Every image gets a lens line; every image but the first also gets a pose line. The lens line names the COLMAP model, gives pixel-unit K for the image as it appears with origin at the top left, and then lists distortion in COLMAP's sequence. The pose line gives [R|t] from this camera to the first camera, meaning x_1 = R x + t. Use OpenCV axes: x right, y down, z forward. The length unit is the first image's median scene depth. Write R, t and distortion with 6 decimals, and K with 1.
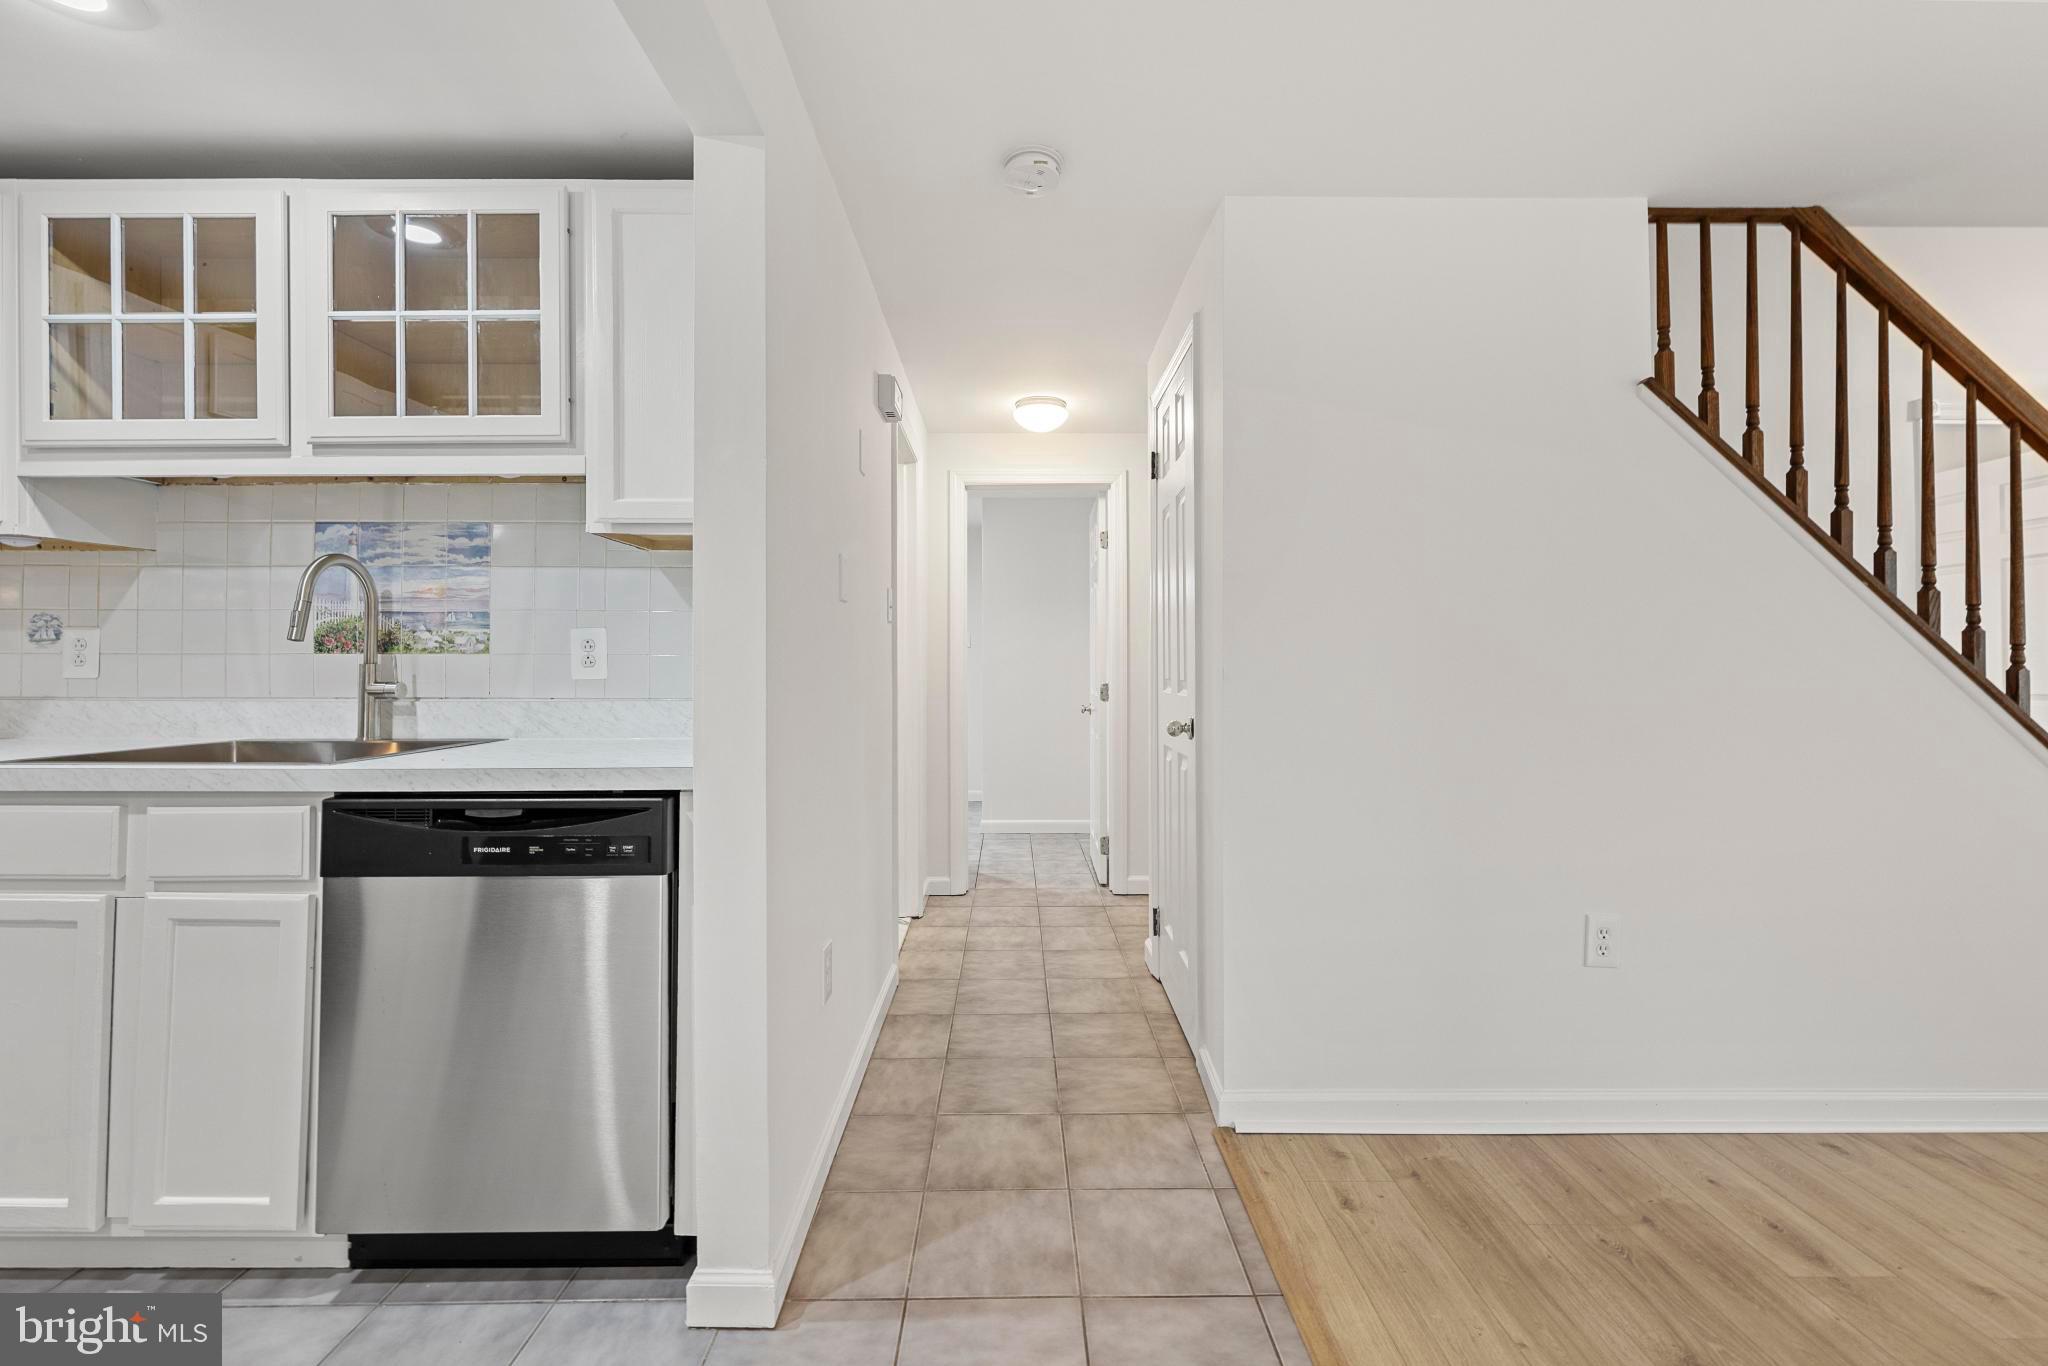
lens RADIAL K [[840.9, 0, 1014.5], [0, 840.9, 648.9], [0, 0, 1]] dist [-0.000478, -0.000078]
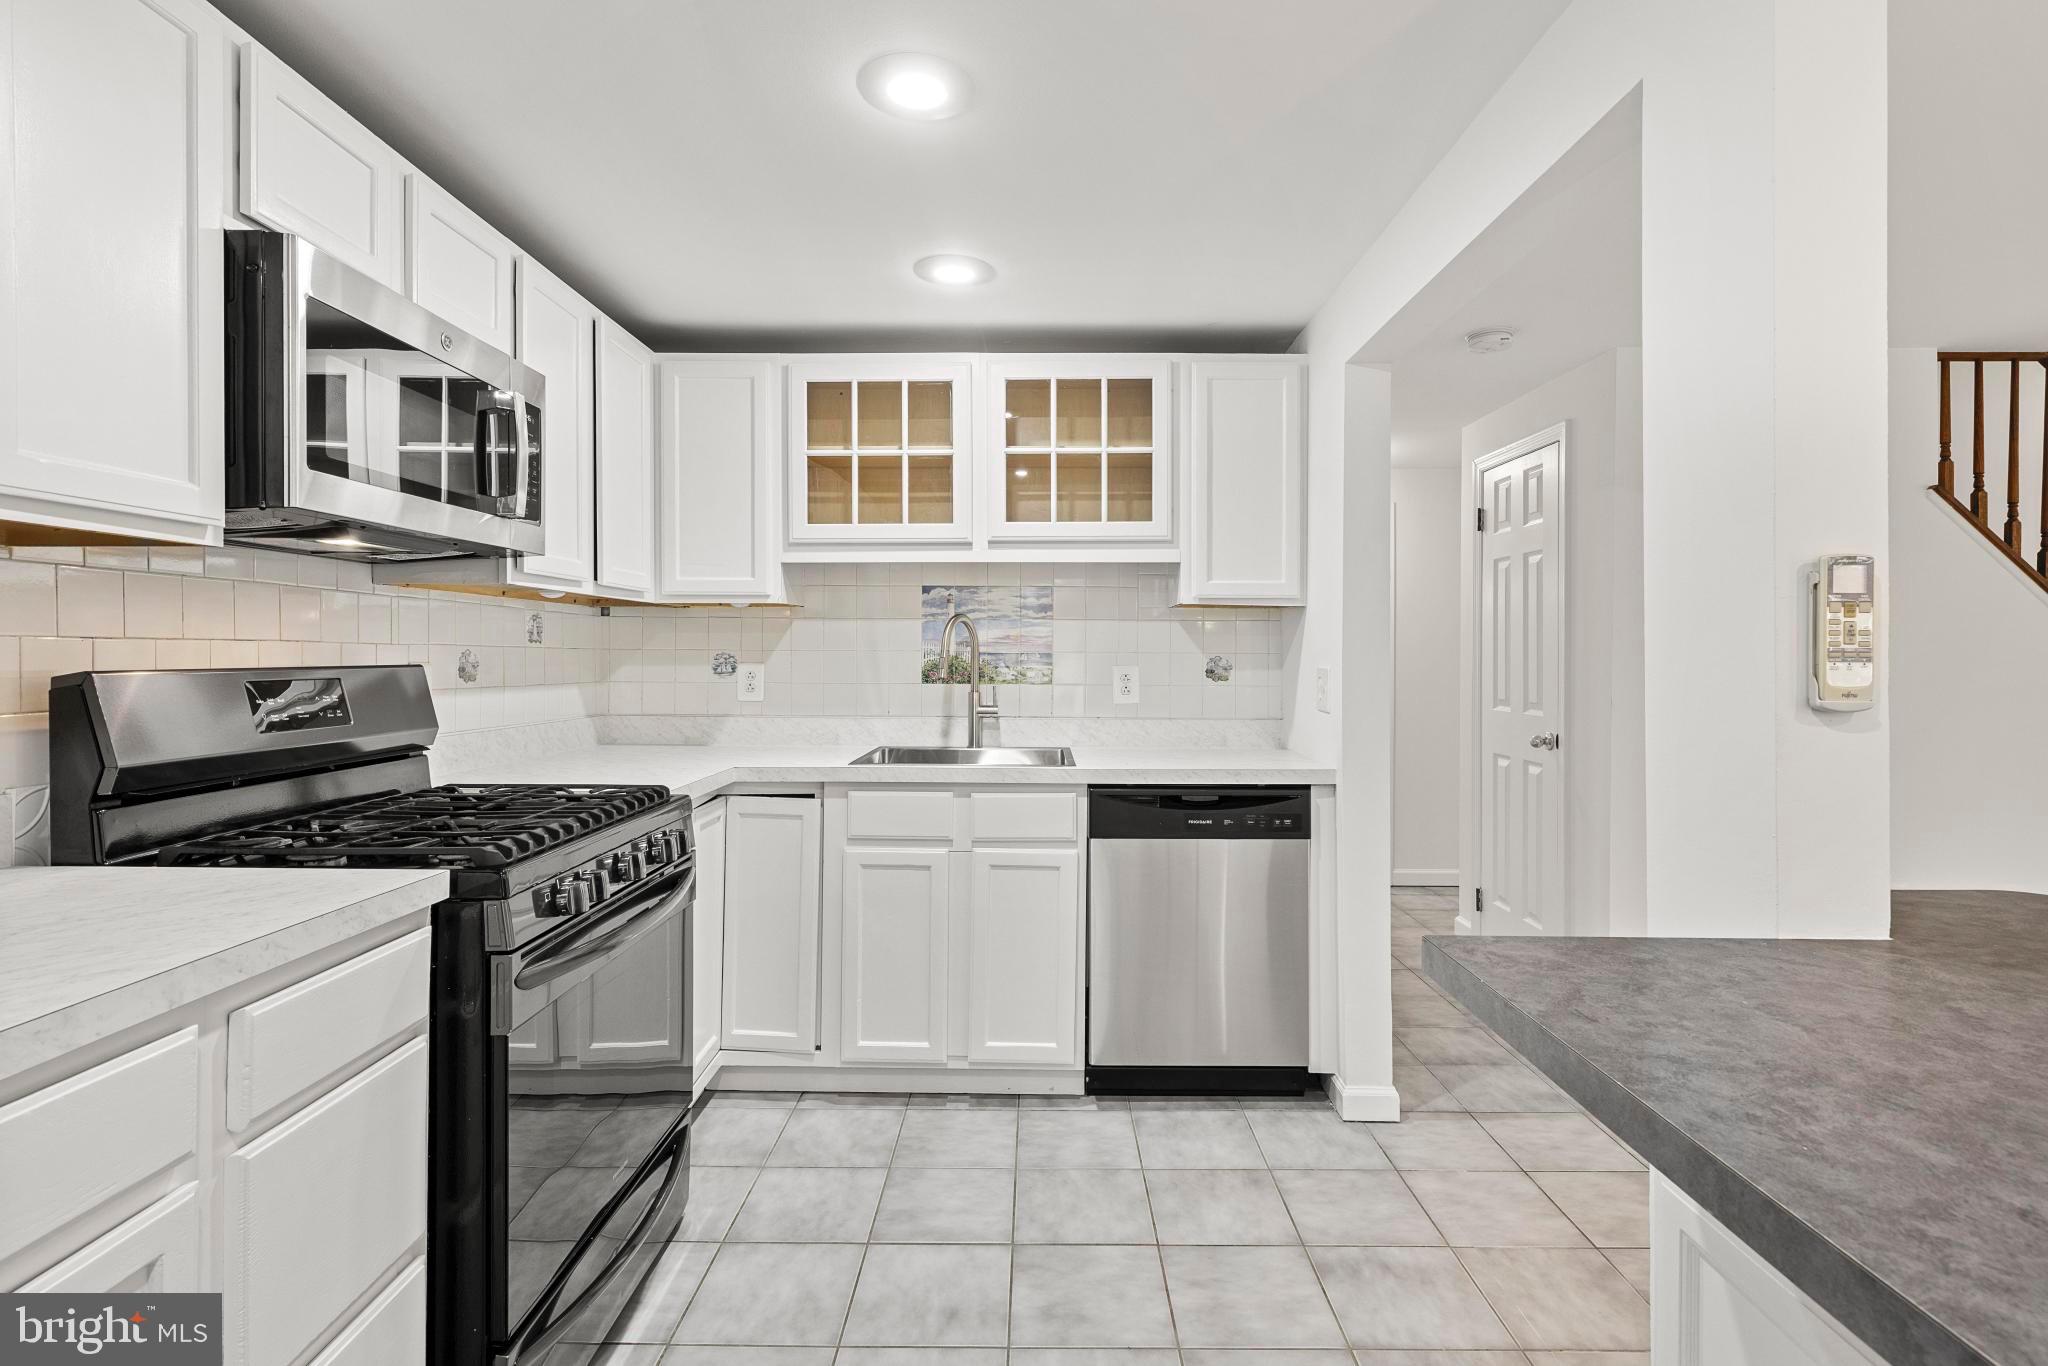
lens RADIAL K [[979.9, 0, 1021.4], [0, 979.9, 651.5], [0, 0, 1]] dist [0.003954, 0.000773]
pose [[0.999904, 0.005124, -0.012838, -0.743534], [-0.004881, 0.999810, 0.018878, -0.086703], [0.012932, -0.018813, 0.999739, -0.644621]]
